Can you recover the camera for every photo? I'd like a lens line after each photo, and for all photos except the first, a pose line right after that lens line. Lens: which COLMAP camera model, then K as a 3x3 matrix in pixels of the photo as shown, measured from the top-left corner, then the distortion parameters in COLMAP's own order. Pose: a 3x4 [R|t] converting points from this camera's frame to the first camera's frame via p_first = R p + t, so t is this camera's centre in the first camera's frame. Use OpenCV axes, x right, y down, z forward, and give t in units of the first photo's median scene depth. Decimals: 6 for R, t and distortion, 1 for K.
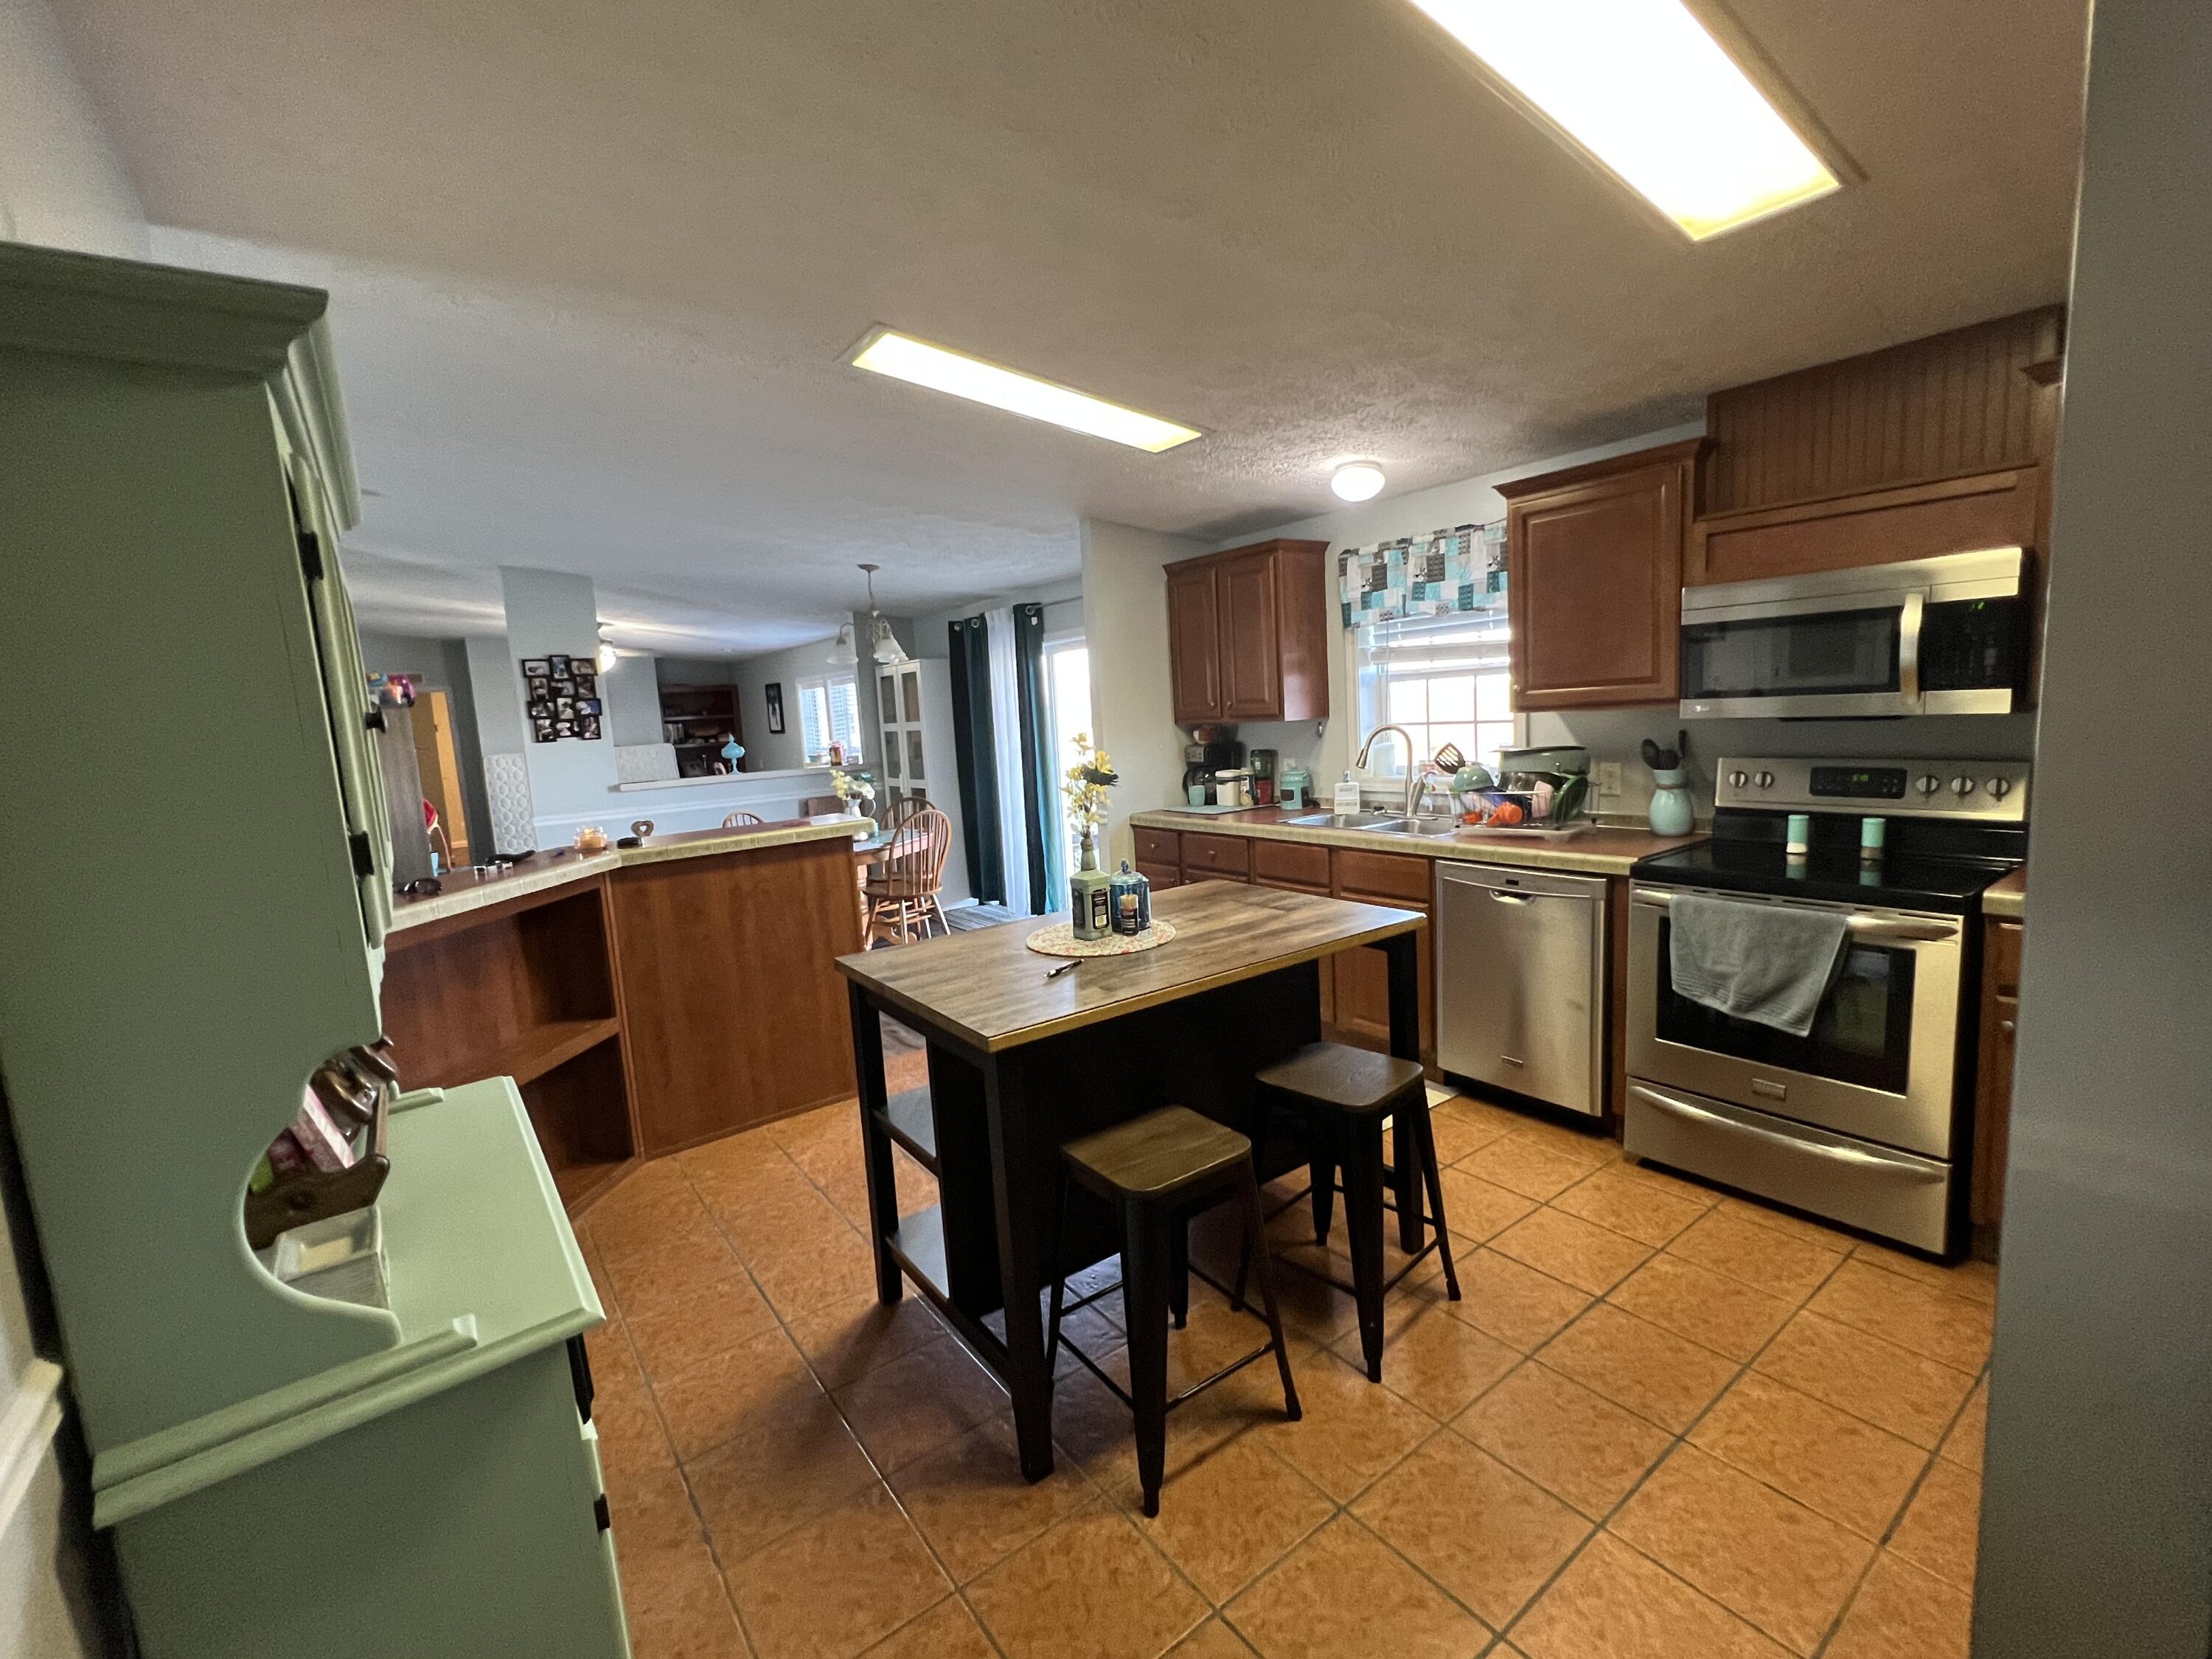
lens RADIAL K [[947.7, 0, 1102.2], [0, 947.7, 830.8], [0, 0, 1]] dist [-0.003025, 0.000200]
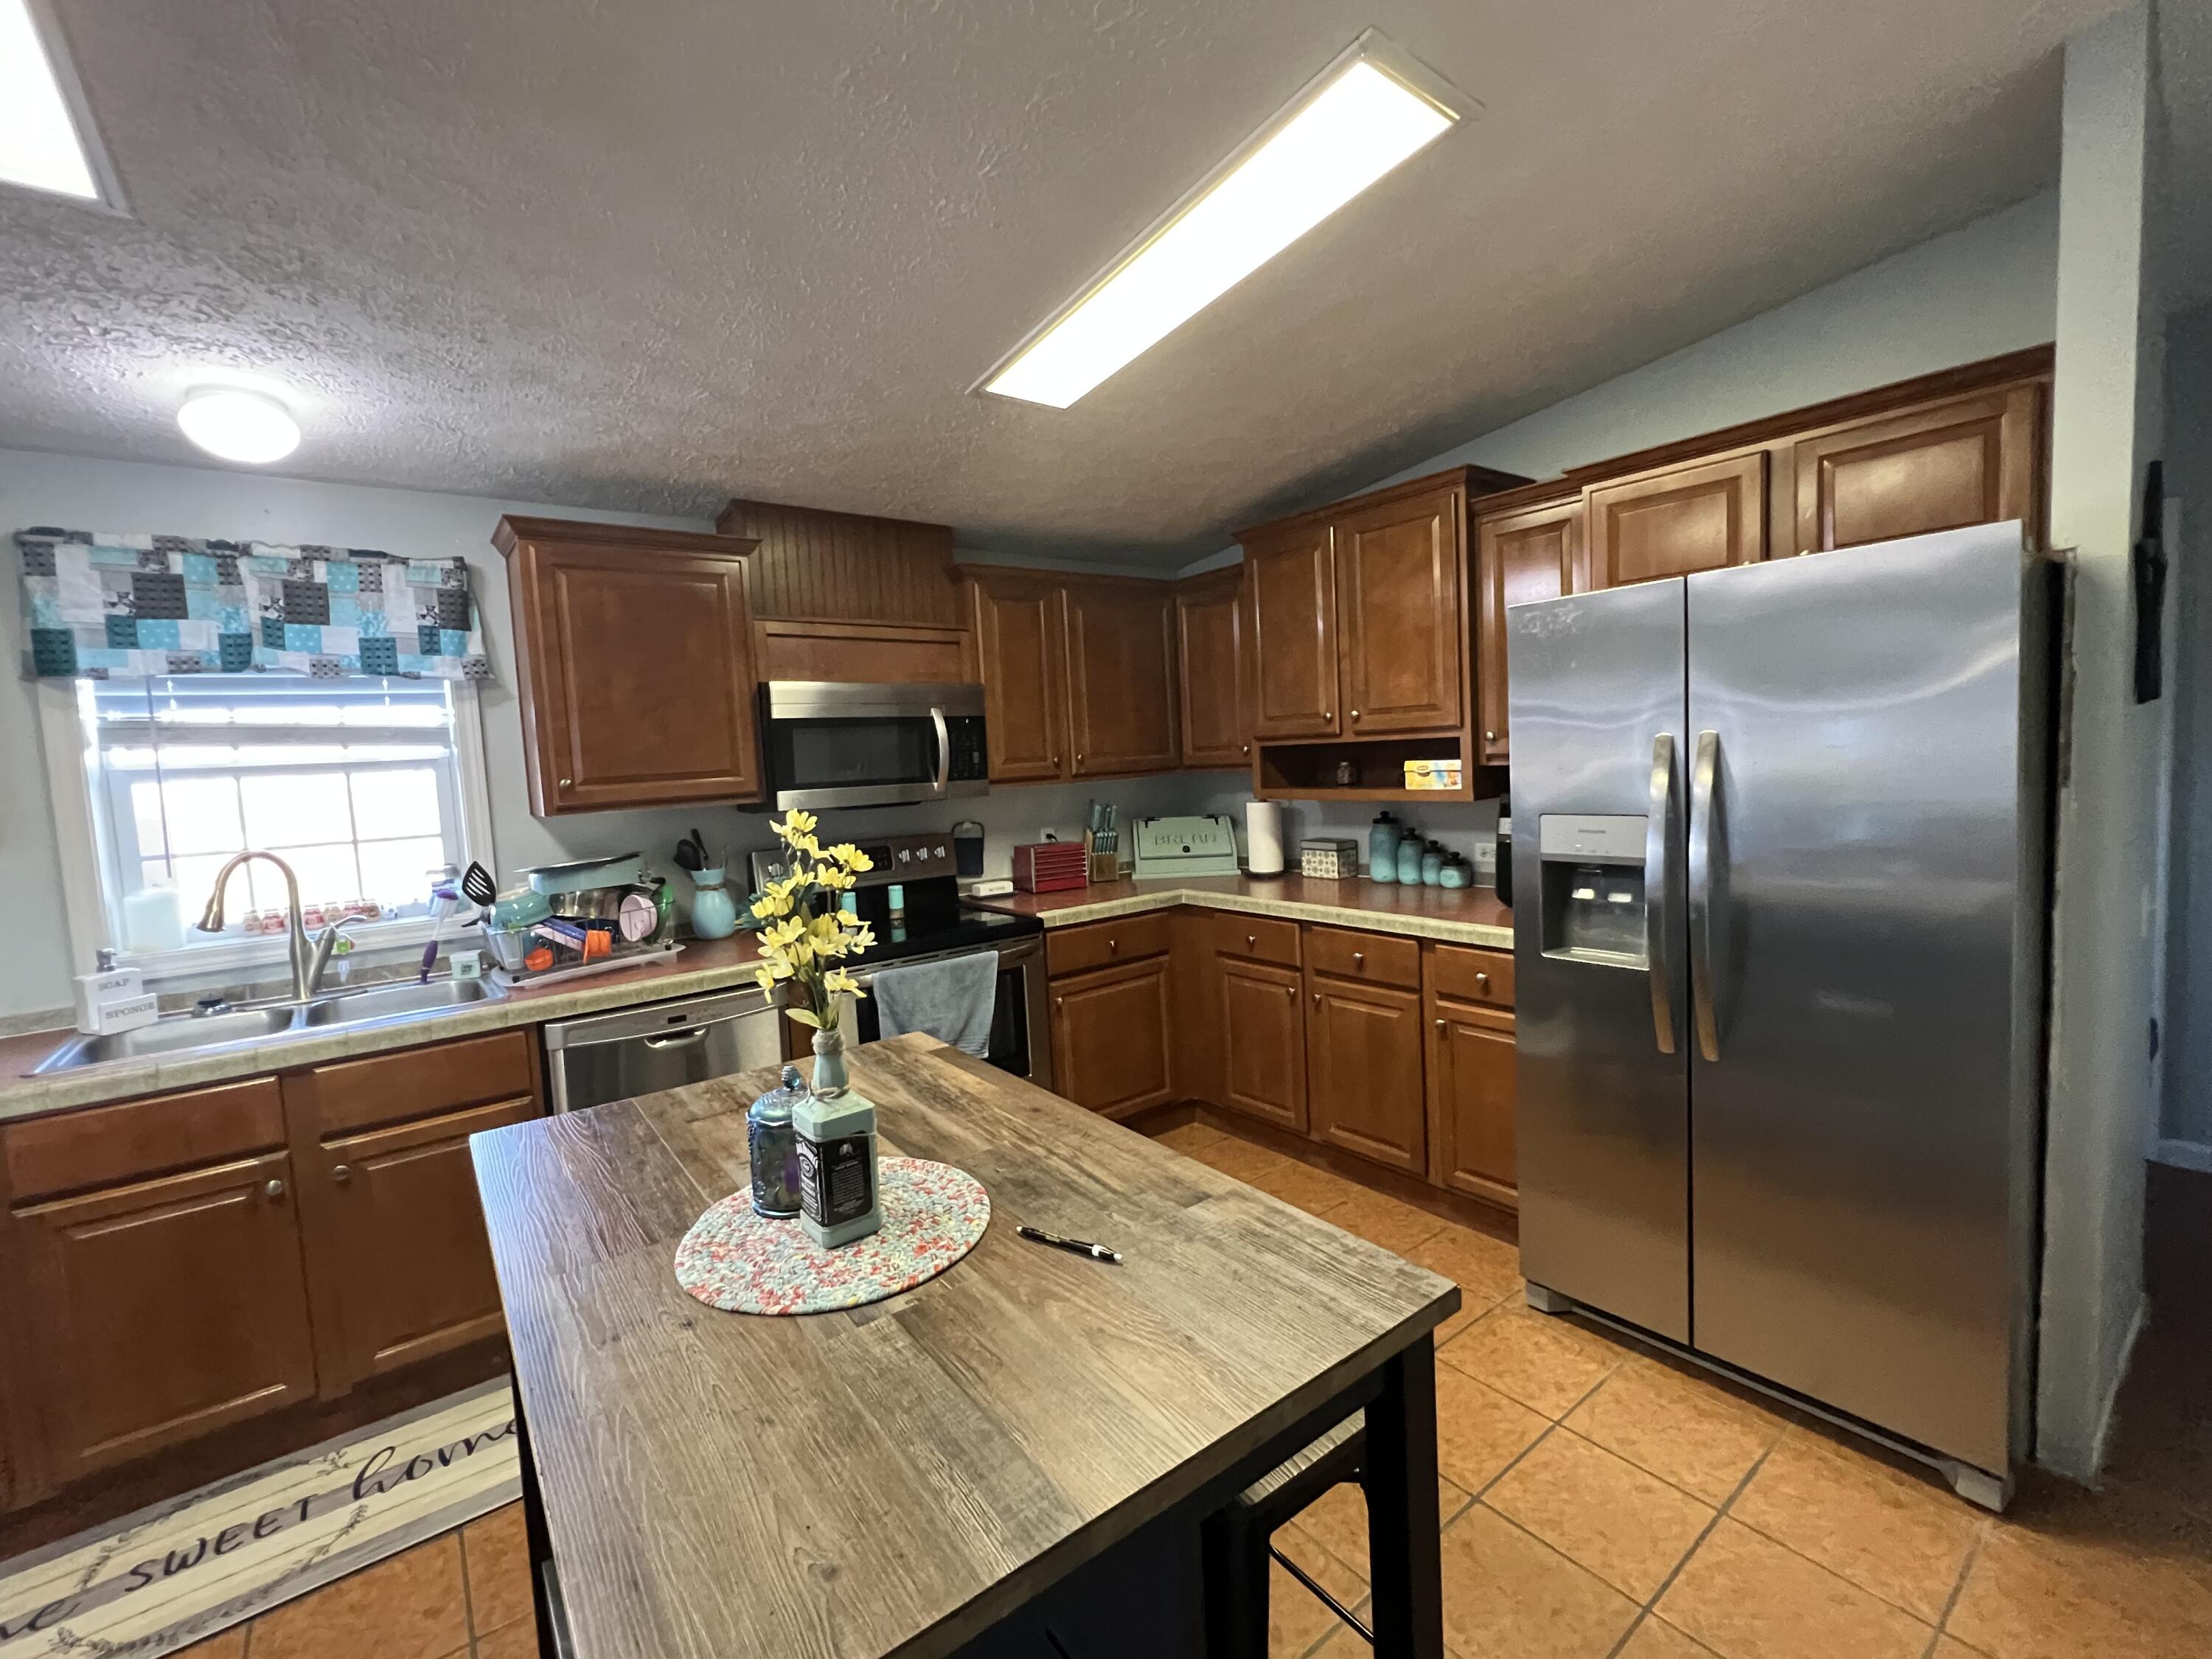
lens RADIAL K [[947.7, 0, 1112.9], [0, 947.7, 832.0], [0, 0, 1]] dist [-0.003025, 0.000200]
pose [[-0.015515, -0.026338, 0.999533, -0.402208], [0.179715, 0.983300, 0.028700, -0.063461], [-0.983596, 0.180077, -0.010523, 0.681387]]
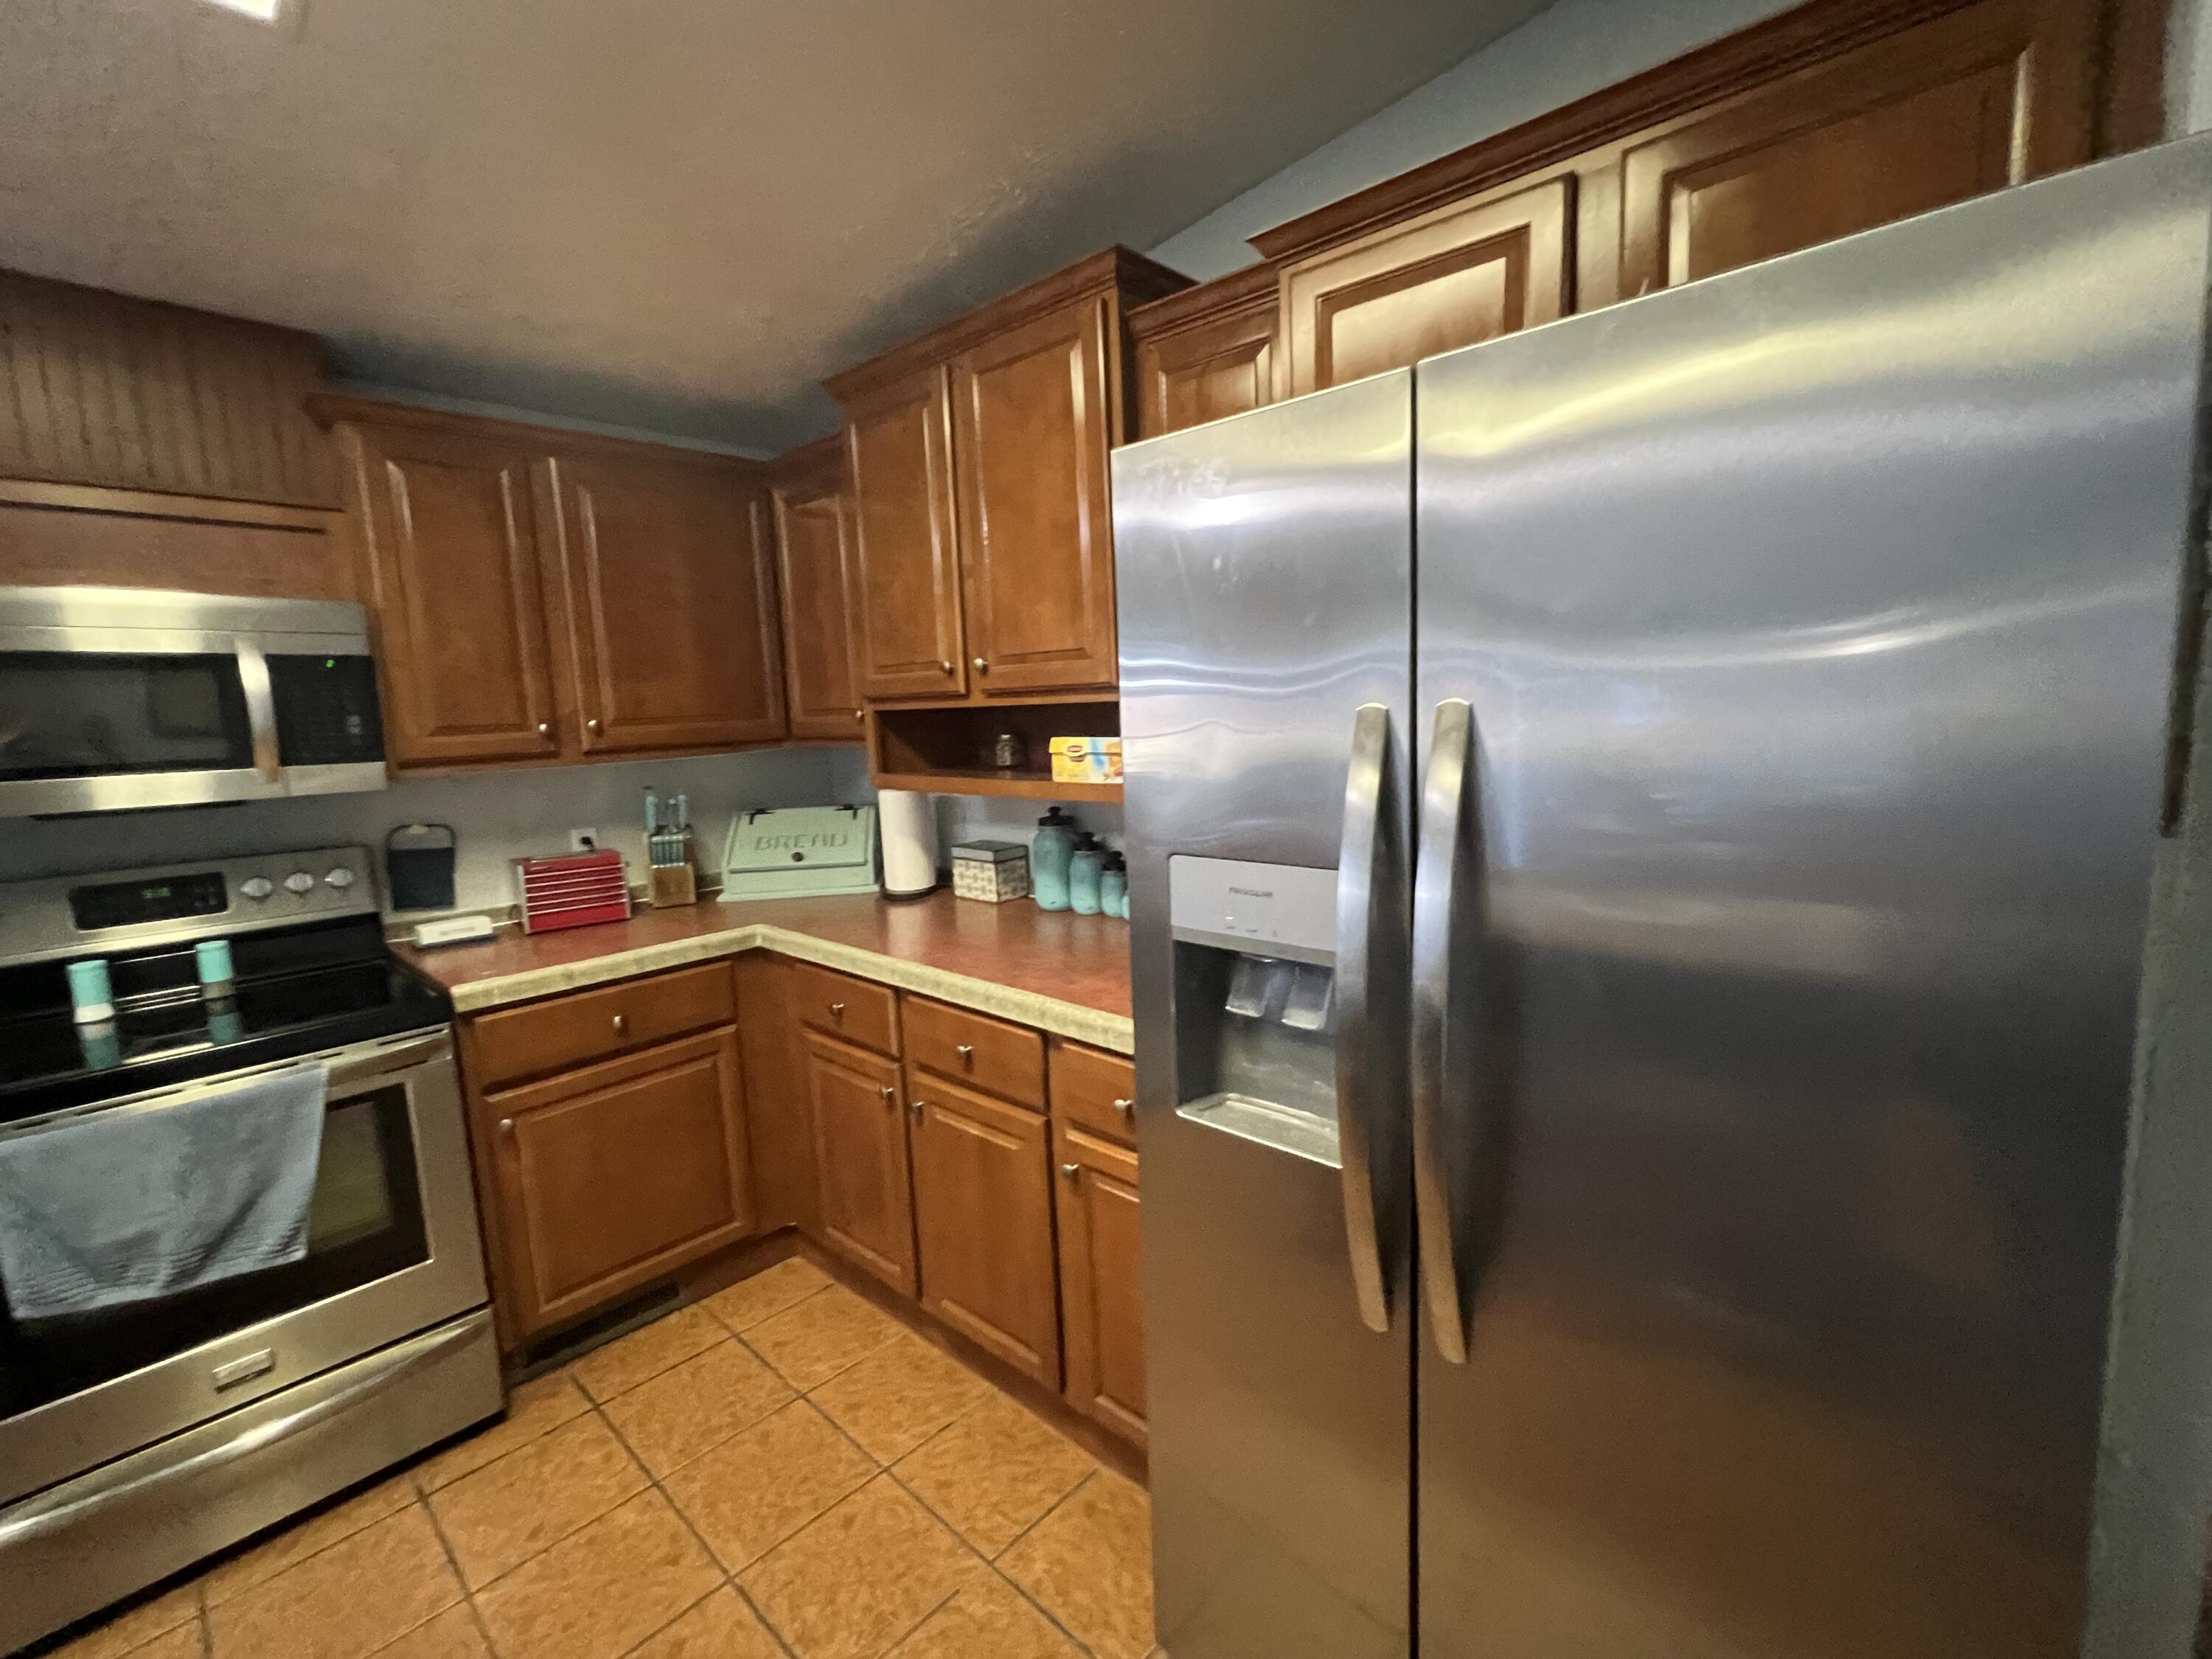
lens RADIAL K [[947.7, 0, 1114.1], [0, 947.7, 831.1], [0, 0, 1]] dist [-0.003025, 0.000200]
pose [[-0.188824, -0.067515, 0.979687, -0.021179], [0.174816, 0.979388, 0.101188, -0.046692], [-0.966325, 0.190372, -0.173130, 0.414612]]
